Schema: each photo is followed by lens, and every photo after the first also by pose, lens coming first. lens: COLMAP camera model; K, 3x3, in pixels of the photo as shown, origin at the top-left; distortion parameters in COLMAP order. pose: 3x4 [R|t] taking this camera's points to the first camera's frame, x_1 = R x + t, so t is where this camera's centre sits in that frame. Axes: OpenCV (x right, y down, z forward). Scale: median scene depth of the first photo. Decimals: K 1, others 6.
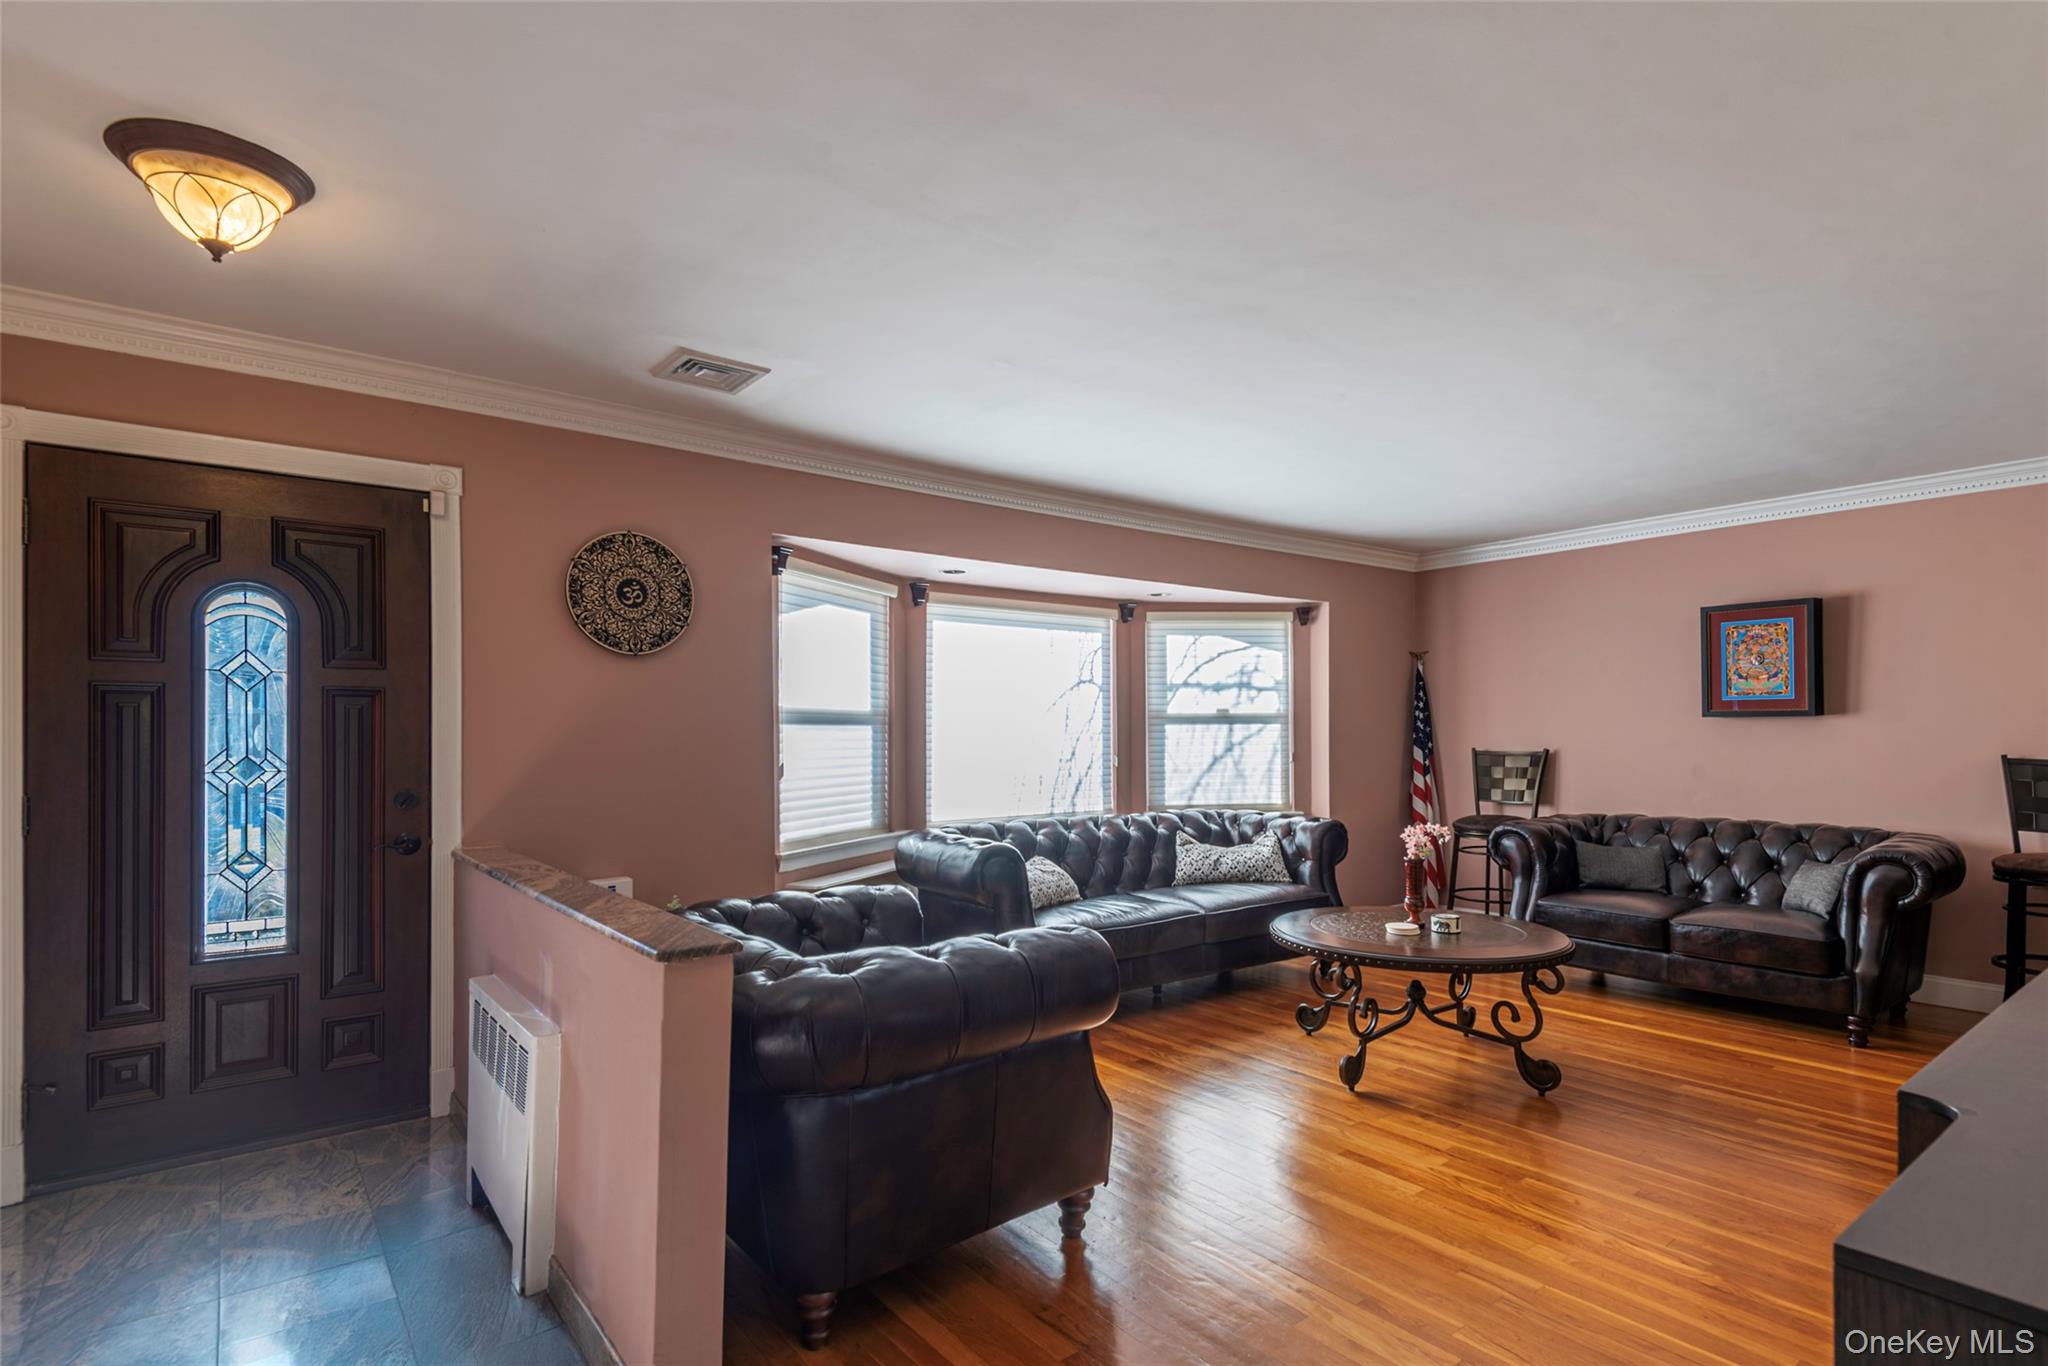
lens RADIAL K [[987.8, 0, 1001.0], [0, 987.8, 727.6], [0, 0, 1]] dist [0.002873, 0.000168]
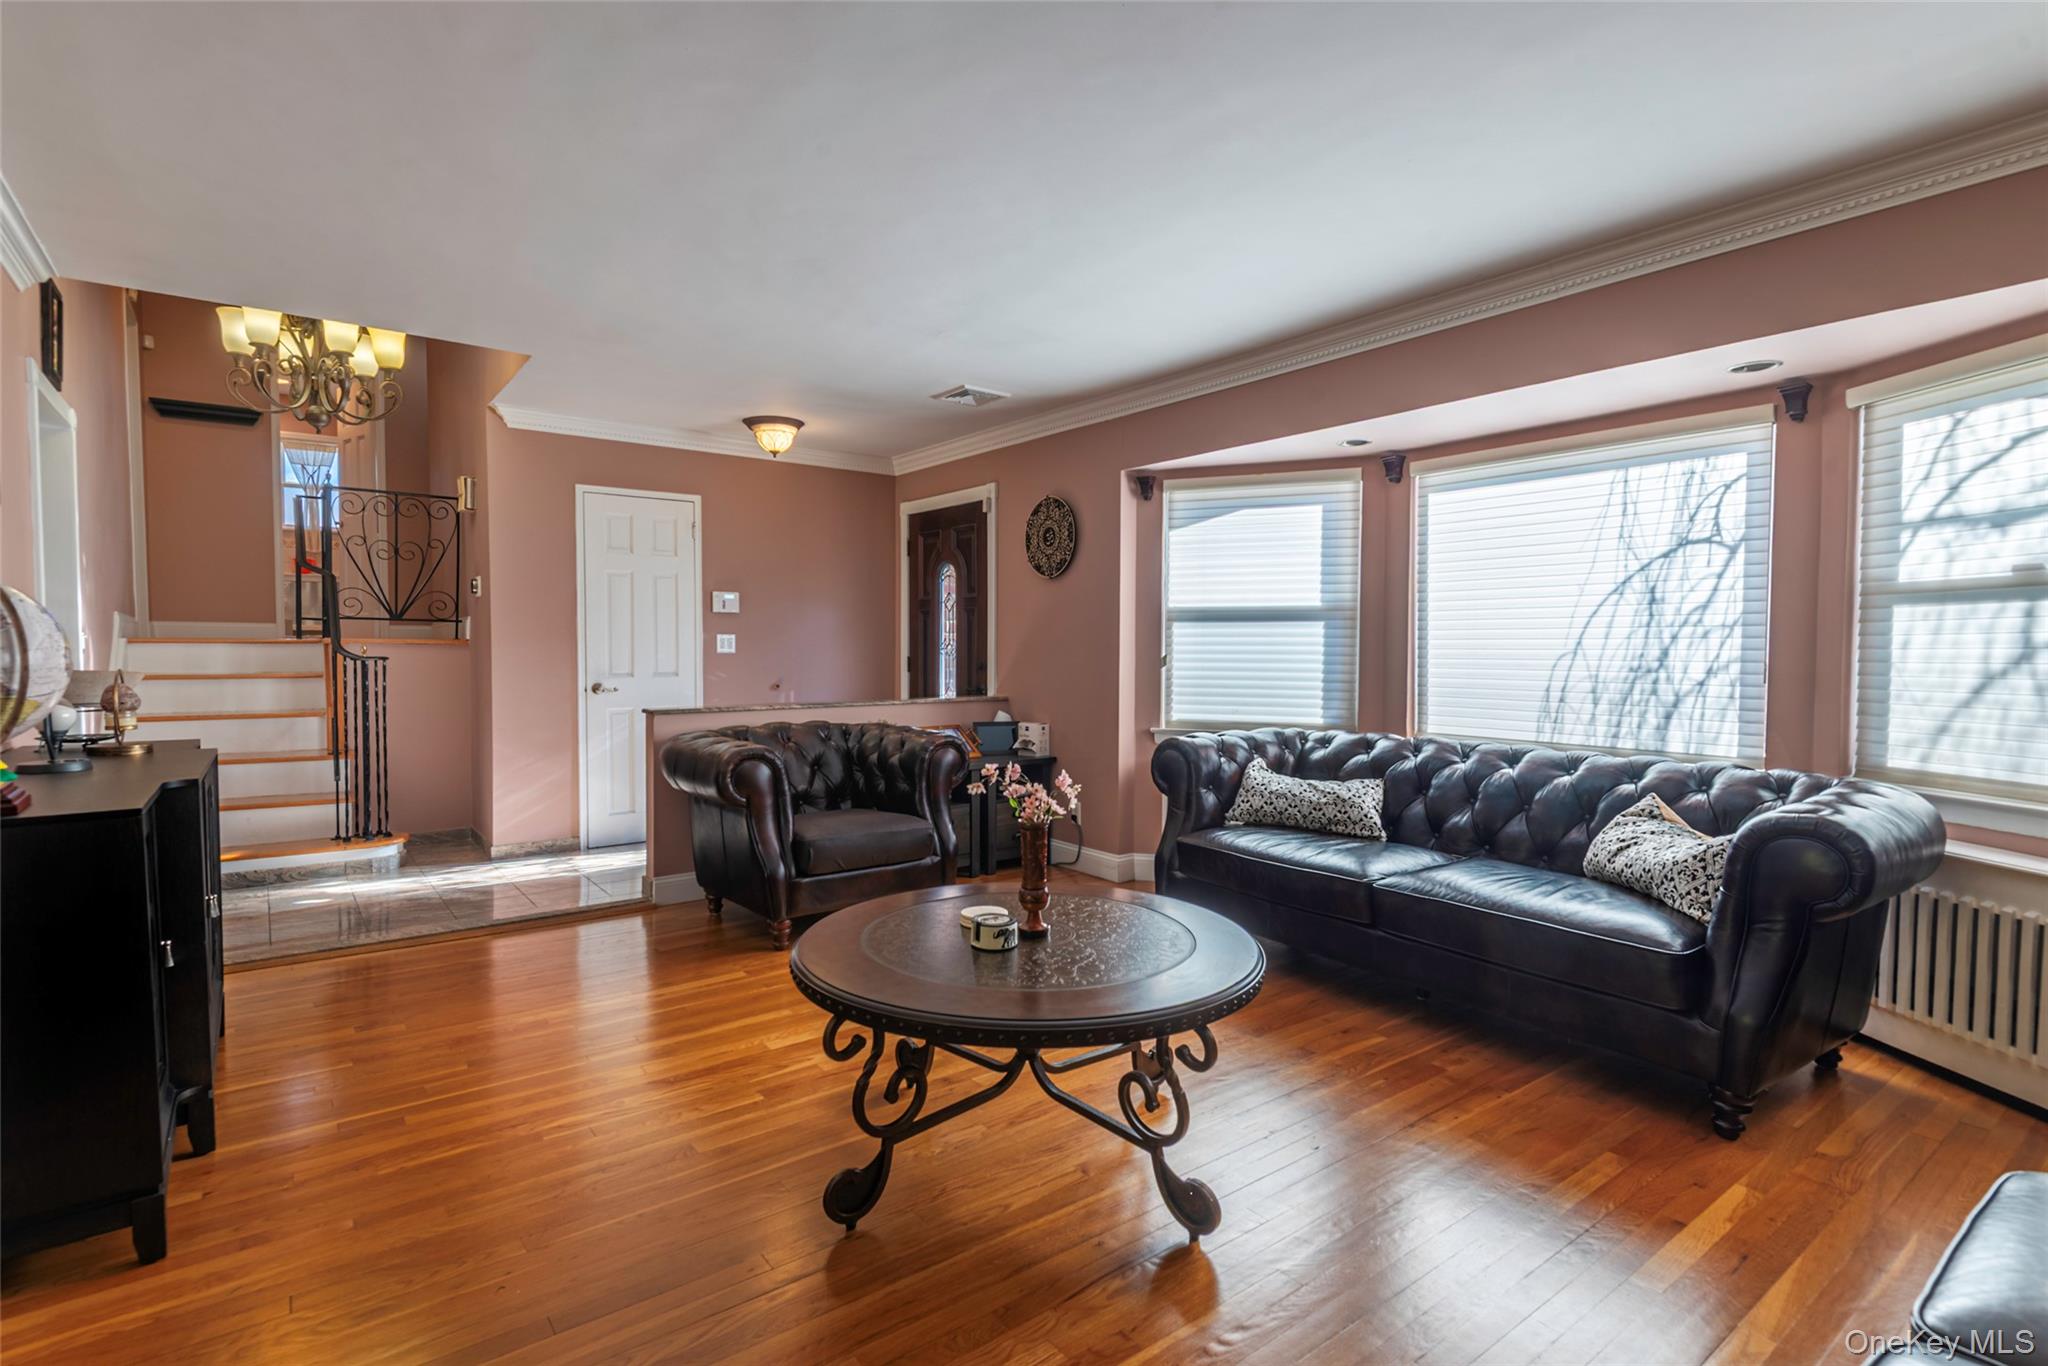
lens RADIAL K [[944.7, 0, 1024.0], [0, 944.7, 683.0], [0, 0, 1]] dist [0.032444, -0.025322]
pose [[0.029752, 0.043379, -0.998616, 0.657784], [0.002493, 0.999052, 0.043472, 0.014309], [0.999554, -0.003783, 0.029615, 0.563692]]
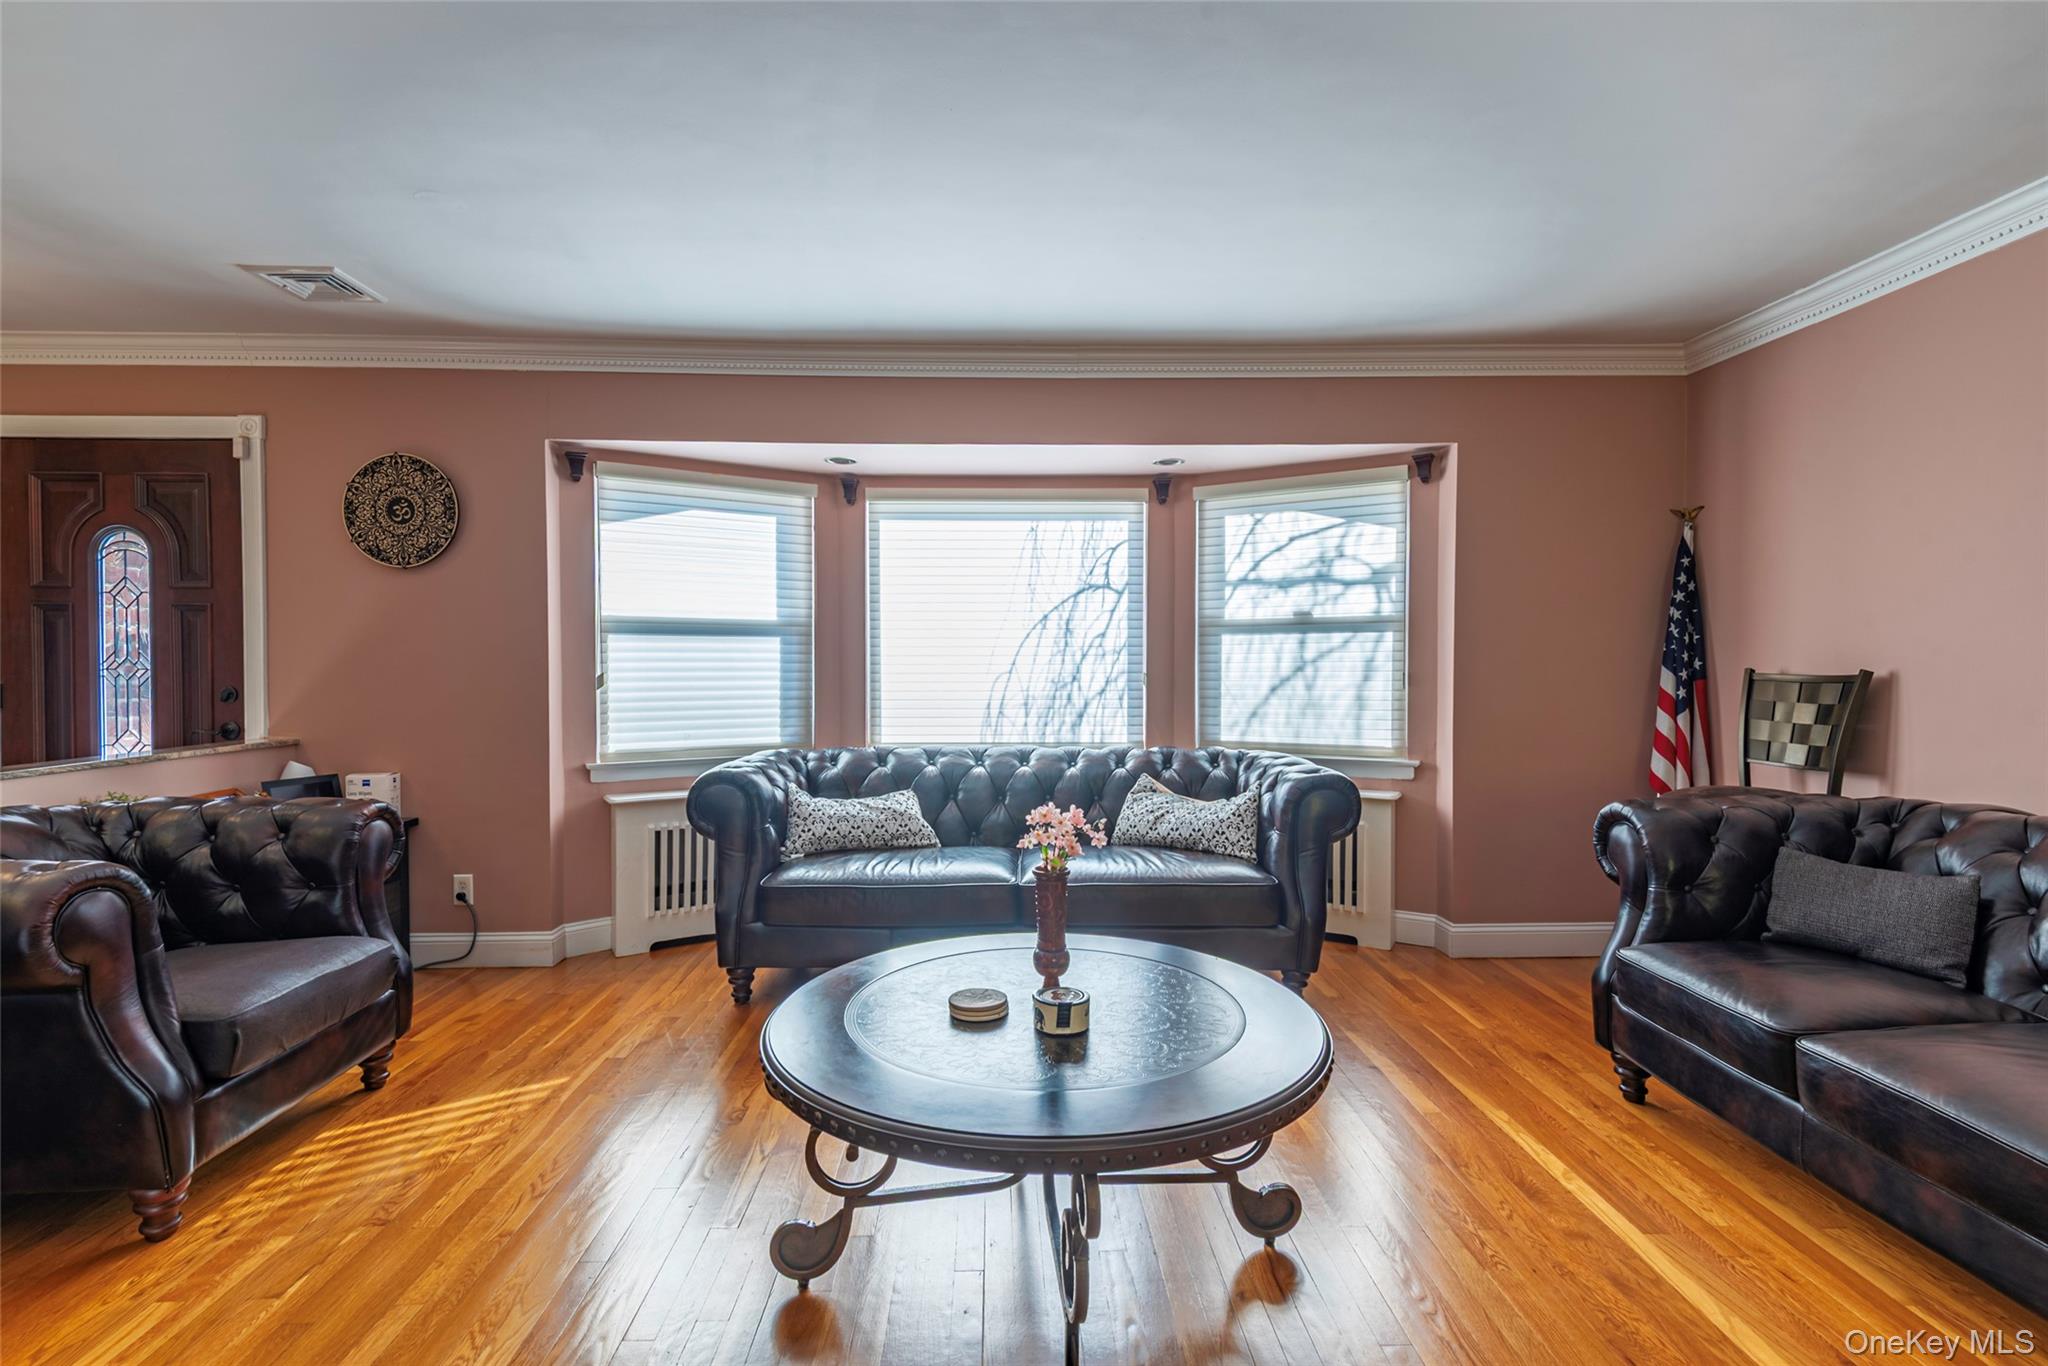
lens RADIAL K [[944.7, 0, 1024.0], [0, 944.7, 683.0], [0, 0, 1]] dist [0.032444, -0.025322]
pose [[0.820810, 0.016571, -0.570960, 0.476048], [0.000655, 0.999551, 0.029951, 0.012456], [0.571200, -0.024958, 0.820431, 0.327371]]
